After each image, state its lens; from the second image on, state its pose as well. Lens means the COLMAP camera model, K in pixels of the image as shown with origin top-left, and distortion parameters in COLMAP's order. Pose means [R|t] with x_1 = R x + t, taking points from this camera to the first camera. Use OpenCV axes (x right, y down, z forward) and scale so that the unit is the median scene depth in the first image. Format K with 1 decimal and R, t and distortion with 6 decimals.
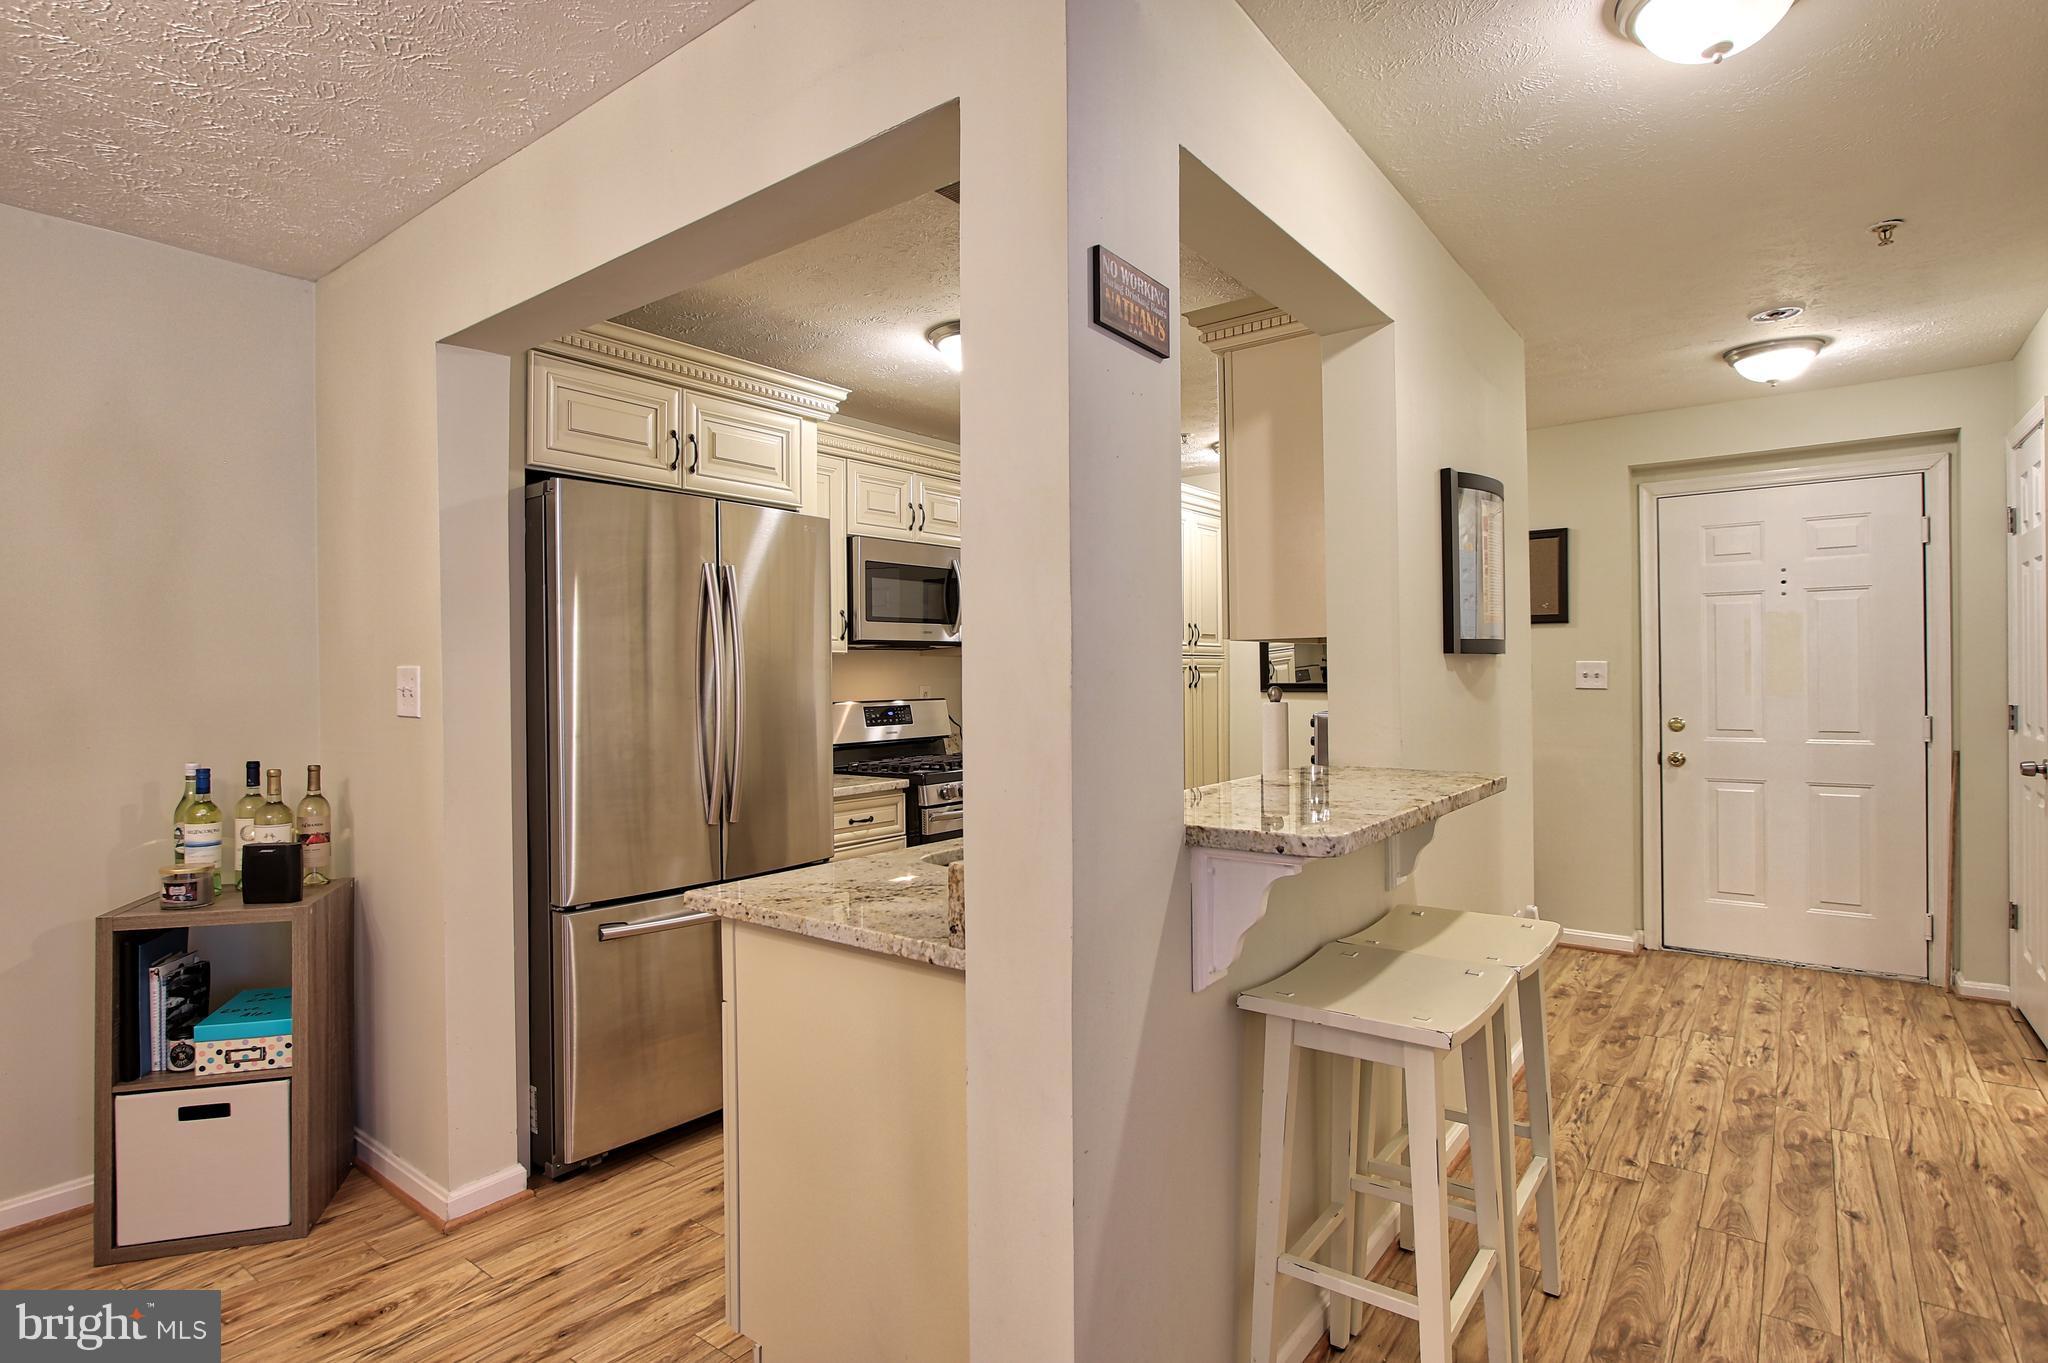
lens RADIAL K [[1040.1, 0, 1004.9], [0, 1040.1, 680.4], [0, 0, 1]] dist [-0.014910, 0.002422]
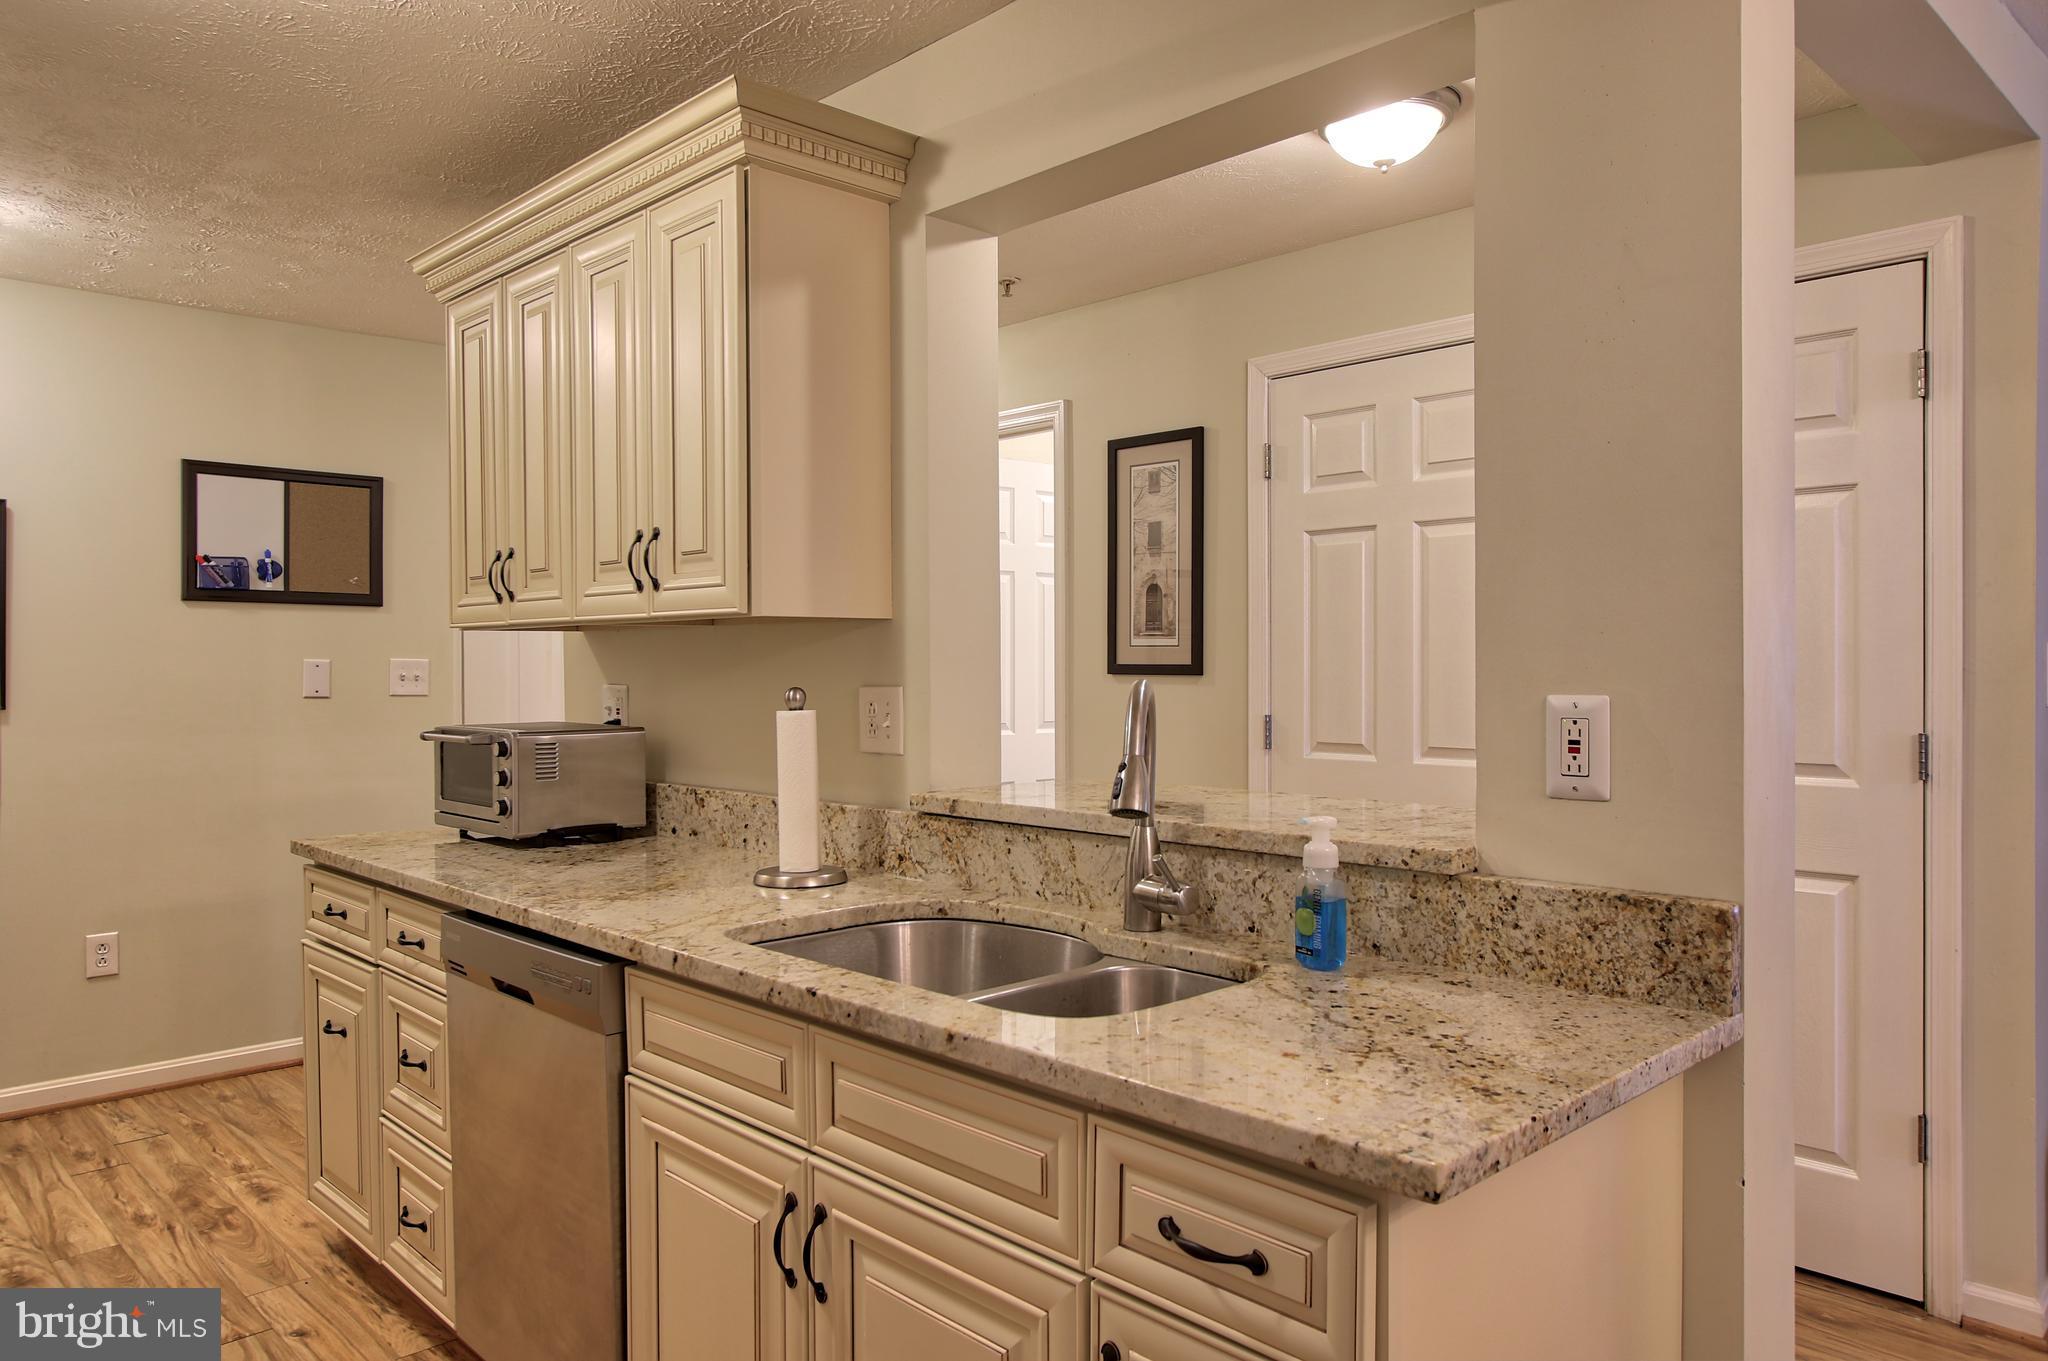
lens RADIAL K [[1349.0, 0, 1006.2], [0, 1349.0, 673.5], [0, 0, 1]] dist [-0.009462, 0.015134]
pose [[0.147370, 0.006458, 0.989060, -0.523016], [0.009167, 0.999927, -0.007895, 0.005164], [-0.989039, 0.010230, 0.147300, 0.652993]]
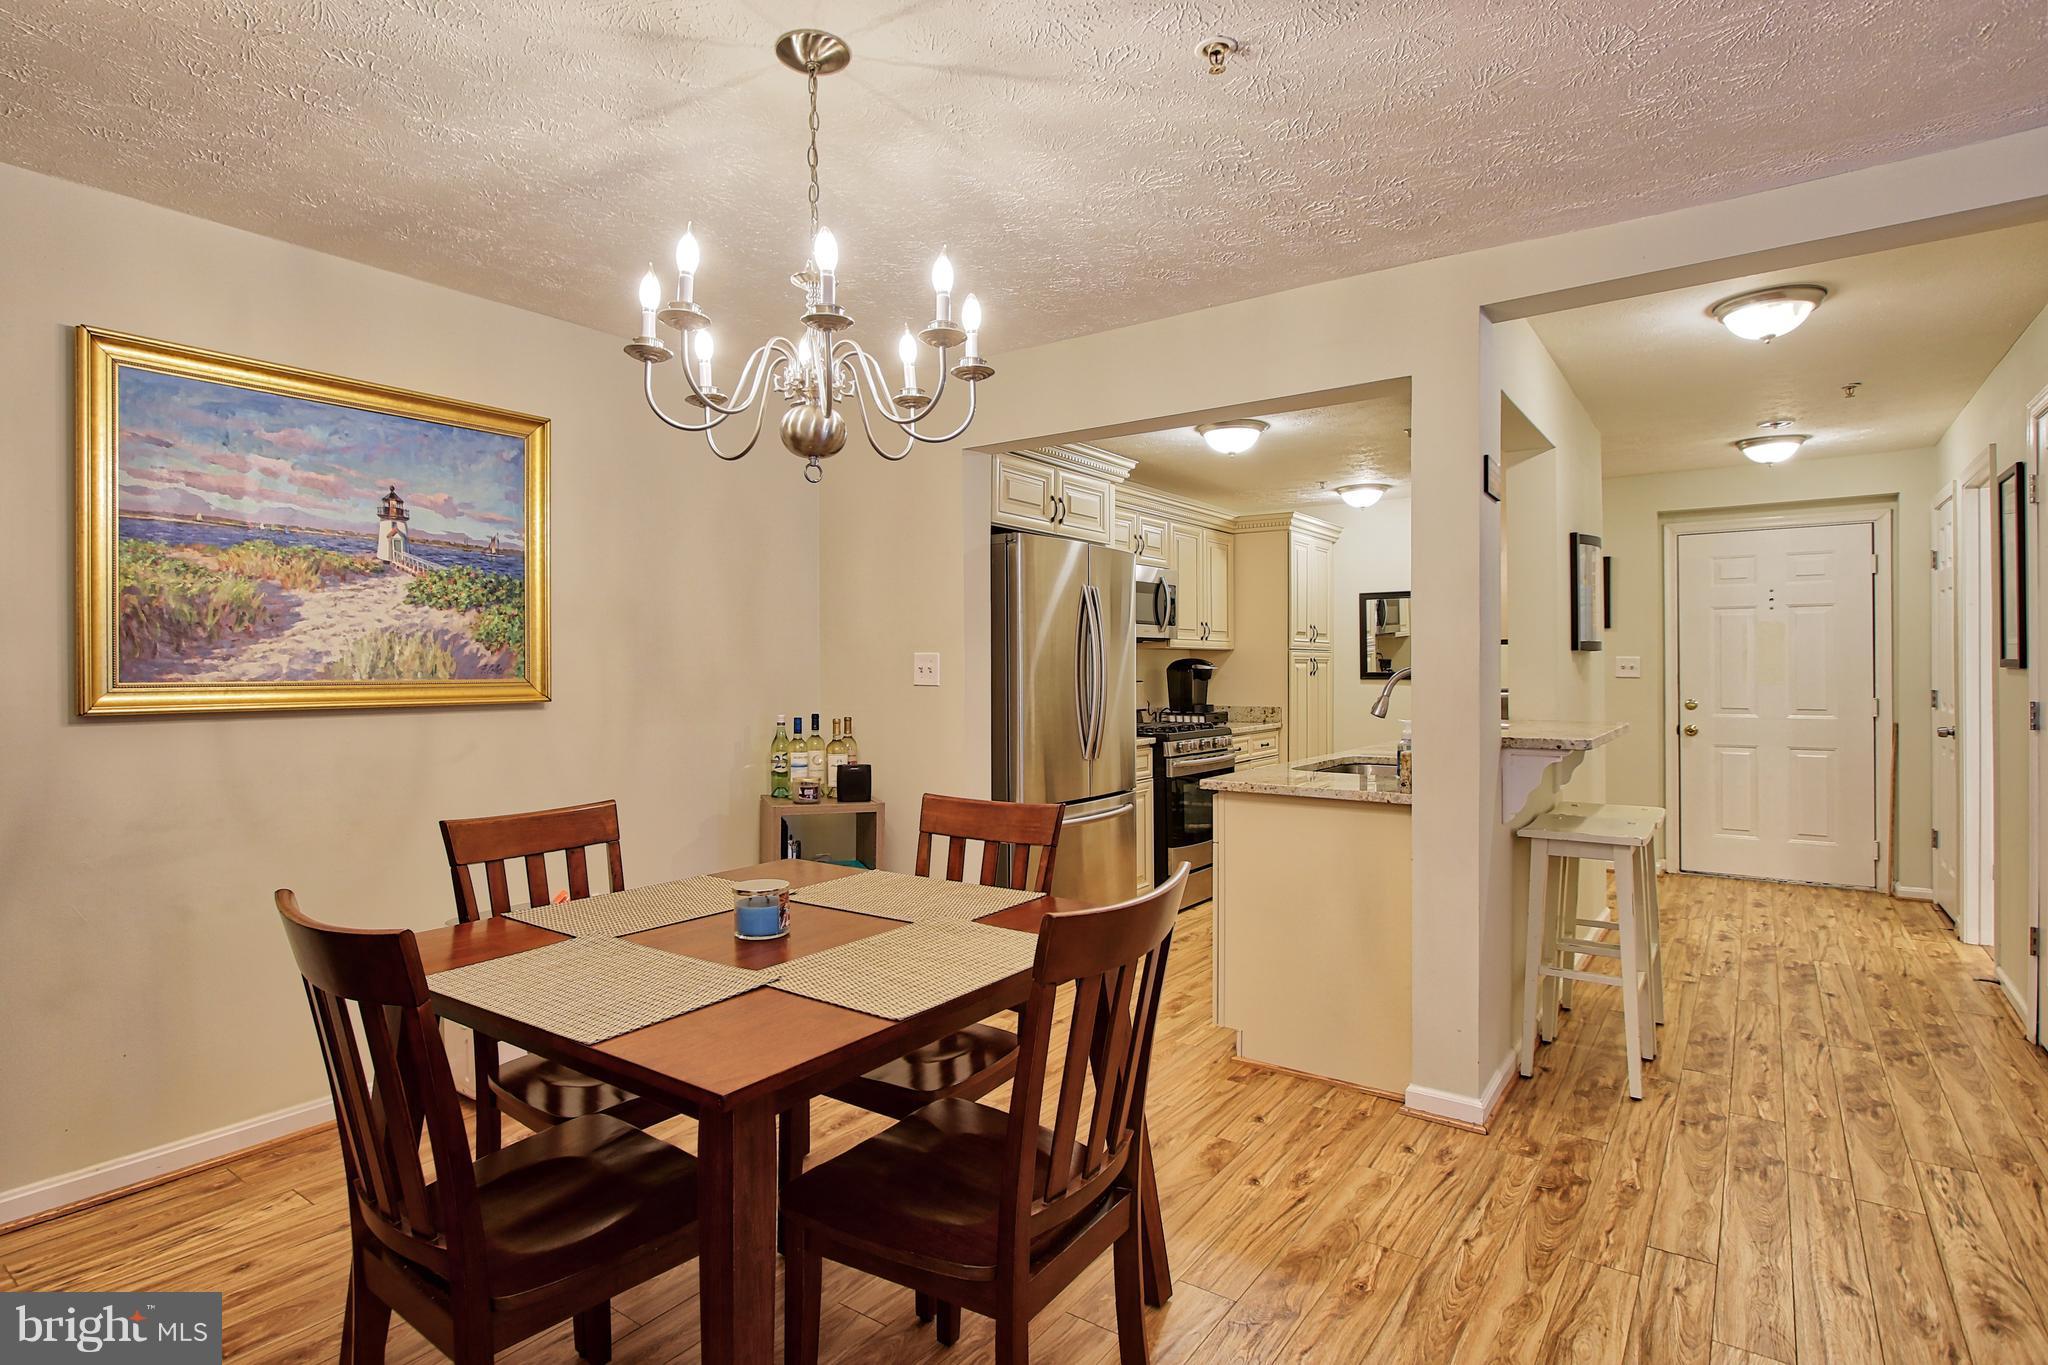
lens RADIAL K [[1040.1, 0, 995.9], [0, 1040.1, 666.8], [0, 0, 1]] dist [-0.014910, 0.002422]
pose [[0.999718, 0.007862, 0.022414, -0.423264], [-0.007717, 0.999949, -0.006552, 0.014335], [-0.022464, 0.006377, 0.999727, -0.478088]]
